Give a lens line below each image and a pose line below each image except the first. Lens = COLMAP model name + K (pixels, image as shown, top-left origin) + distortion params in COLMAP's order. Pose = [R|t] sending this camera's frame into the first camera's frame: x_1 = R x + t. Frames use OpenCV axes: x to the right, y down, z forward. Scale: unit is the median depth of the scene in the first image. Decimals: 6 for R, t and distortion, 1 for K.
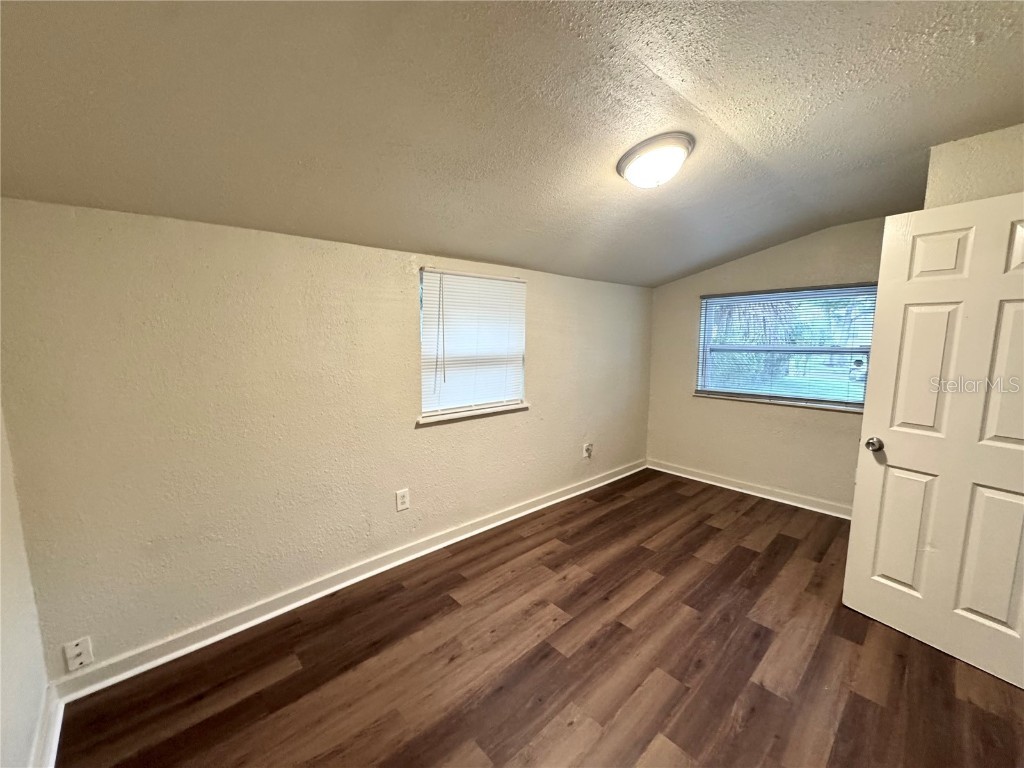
lens RADIAL K [[409.9, 0, 512.0], [0, 409.9, 384.0], [0, 0, 1]] dist [-0.003857, -0.000070]
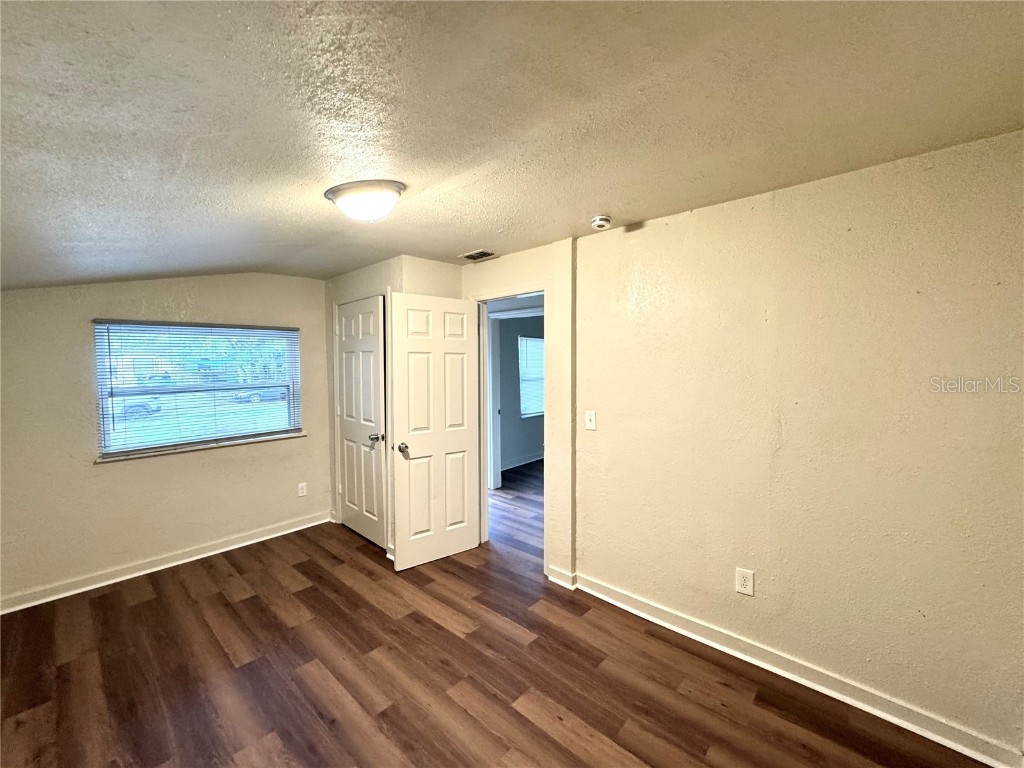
lens RADIAL K [[409.9, 0, 512.0], [0, 409.9, 384.0], [0, 0, 1]] dist [-0.003857, -0.000070]
pose [[-0.091162, -0.048663, 0.994646, -0.519319], [0.126000, 0.990214, 0.059995, -0.100732], [-0.987833, 0.130794, -0.084139, 0.643123]]
